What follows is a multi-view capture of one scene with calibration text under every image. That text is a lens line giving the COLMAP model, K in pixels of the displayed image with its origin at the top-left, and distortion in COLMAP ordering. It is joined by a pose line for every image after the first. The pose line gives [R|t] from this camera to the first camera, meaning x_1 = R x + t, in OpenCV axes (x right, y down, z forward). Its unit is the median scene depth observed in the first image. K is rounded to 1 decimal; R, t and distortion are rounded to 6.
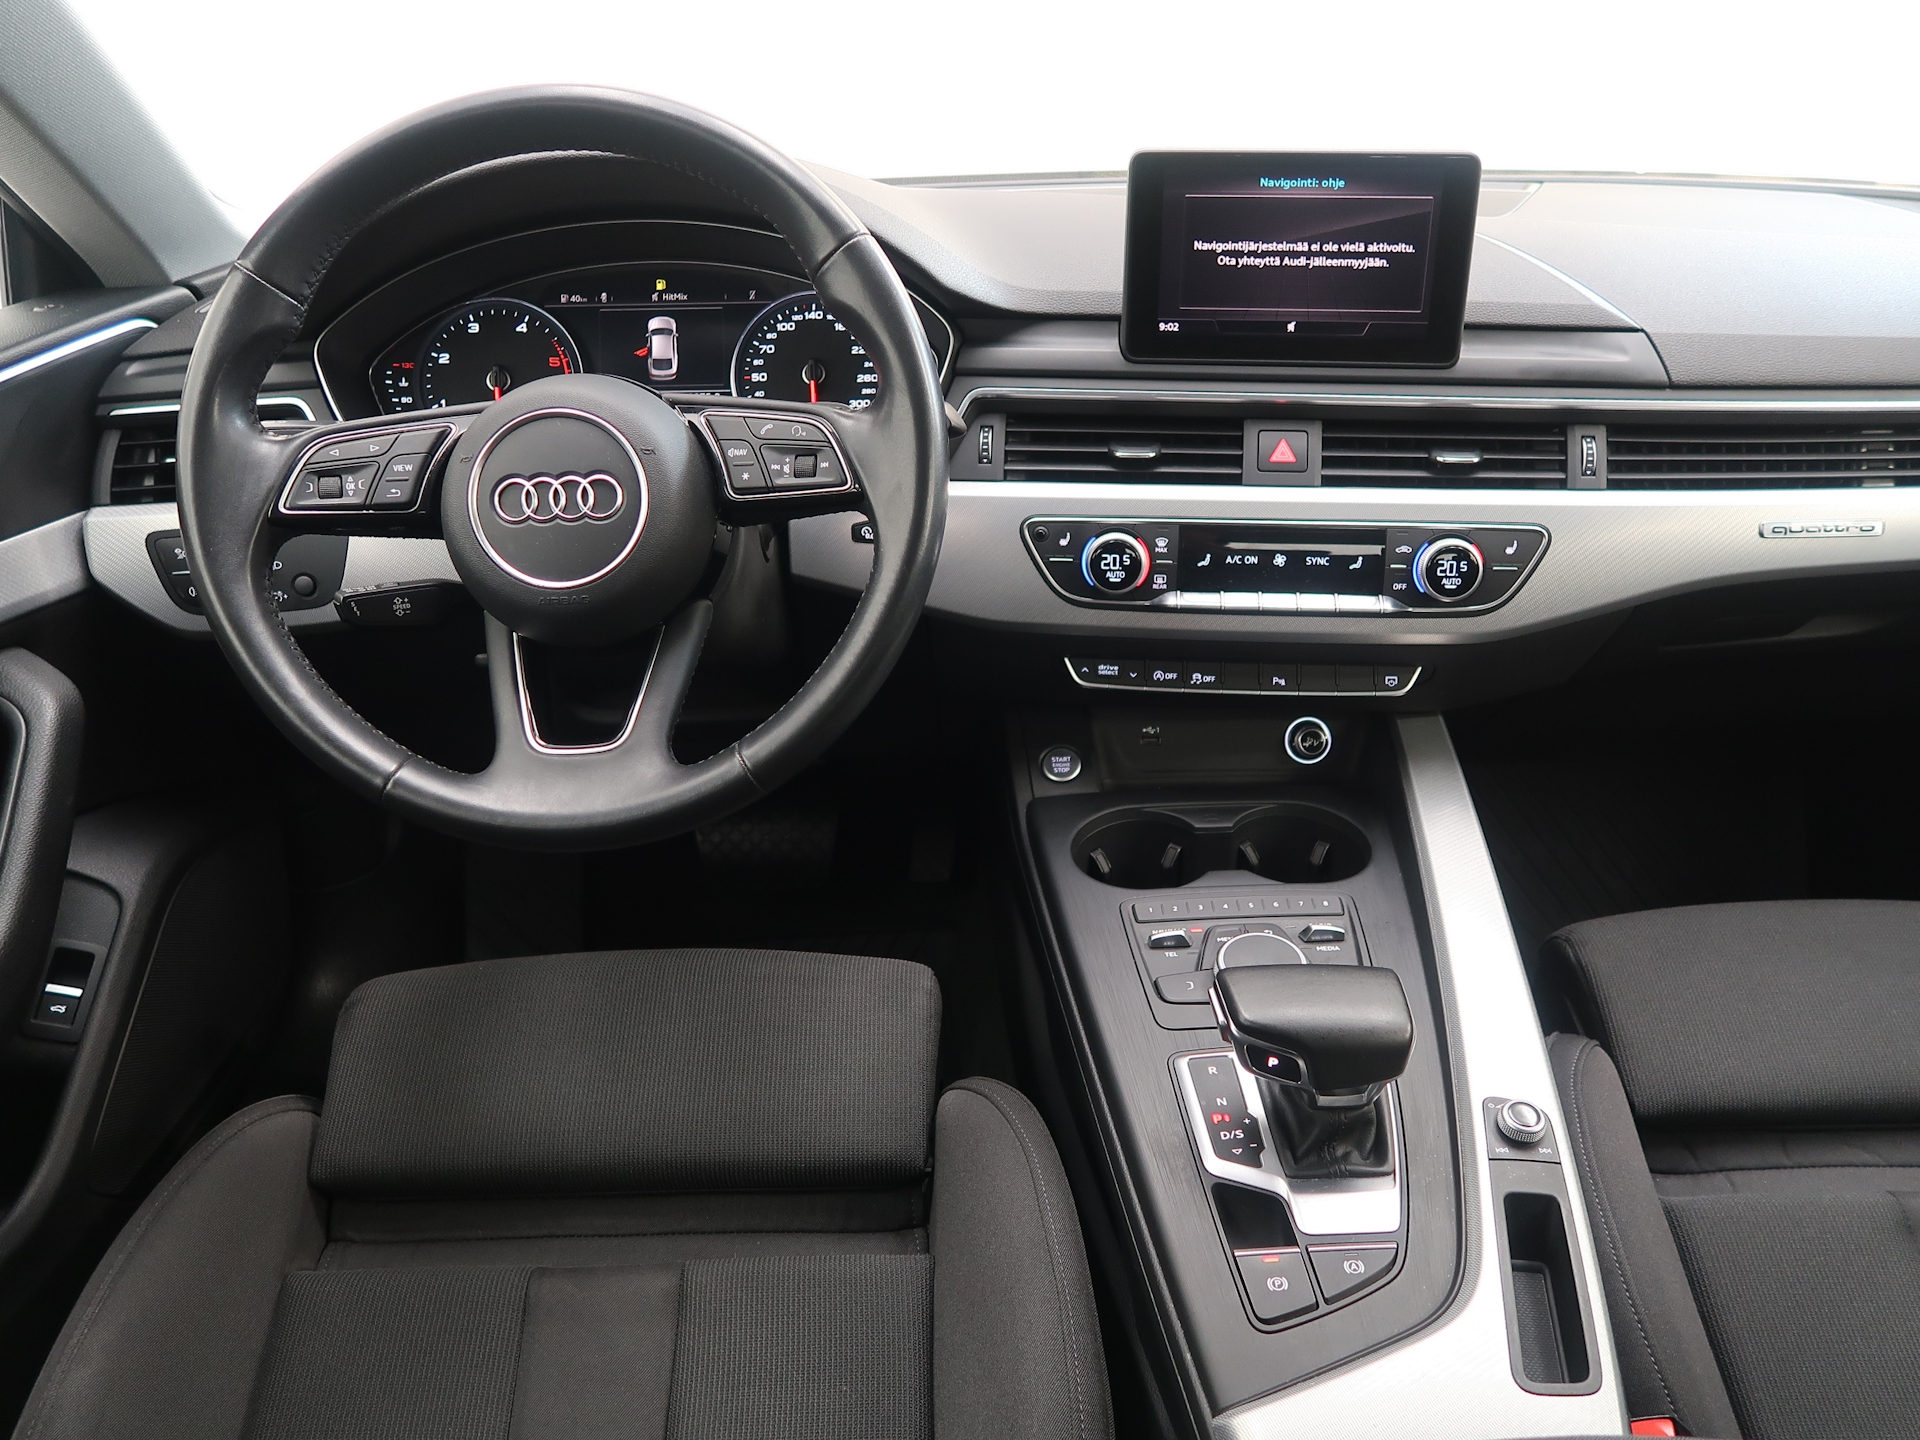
lens RADIAL K [[1521.3, 0, 961.7], [0, 1521.3, 722.5], [0, 0, 1]] dist [-0.028355, 0.008310]
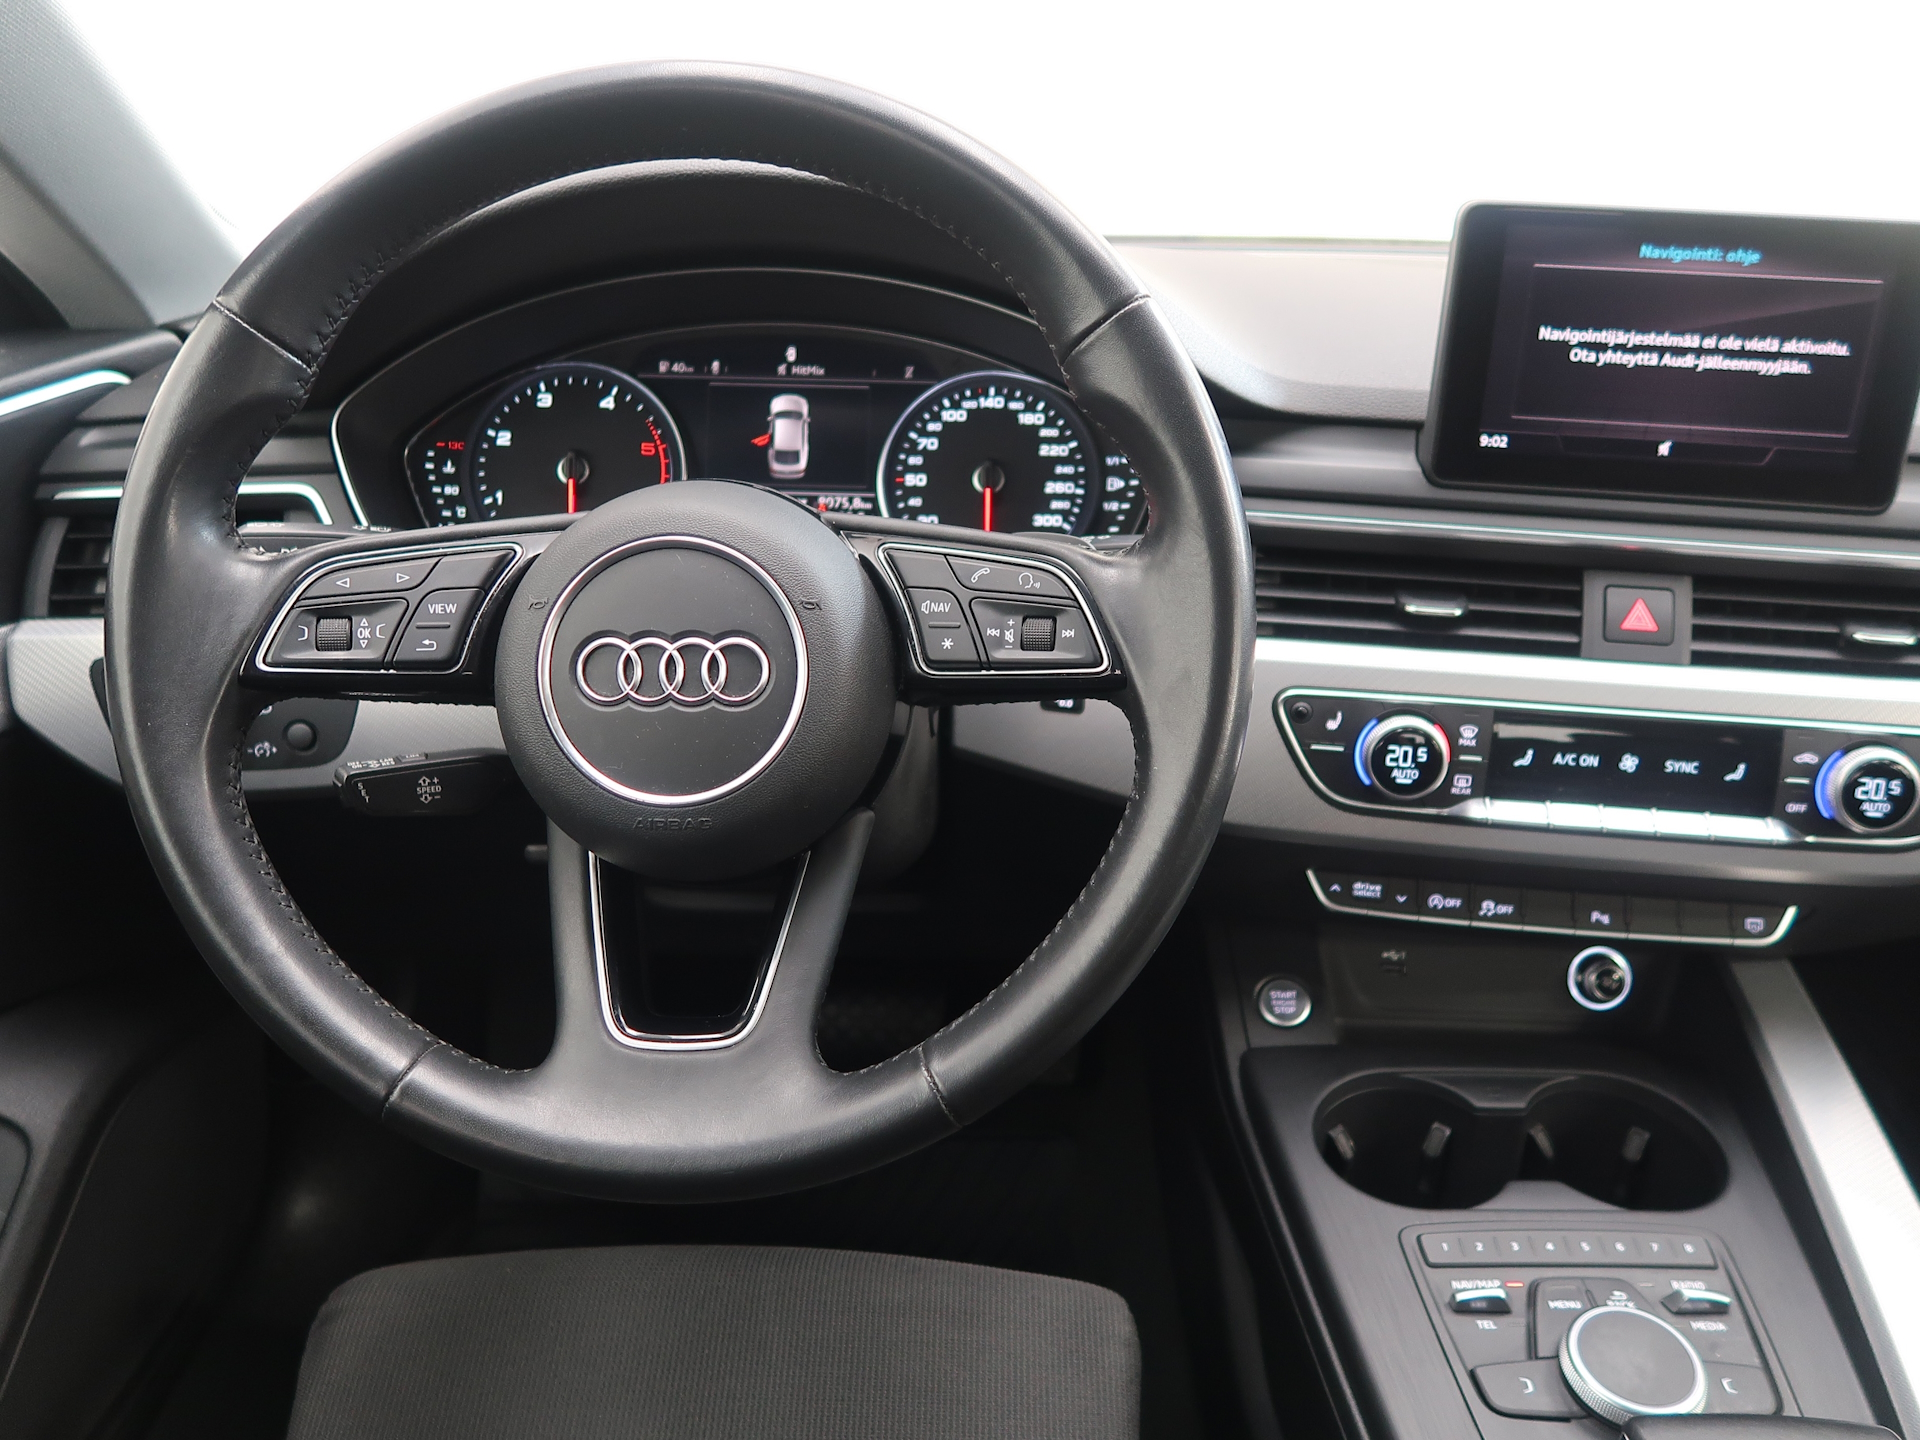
lens RADIAL K [[1521.3, 0, 957.9], [0, 1521.3, 721.7], [0, 0, 1]] dist [-0.028355, 0.008310]
pose [[0.998907, 0.043864, -0.016151, -0.105375], [-0.044556, 0.997977, -0.045355, -0.081746], [0.014129, 0.046026, 0.998840, 0.275155]]
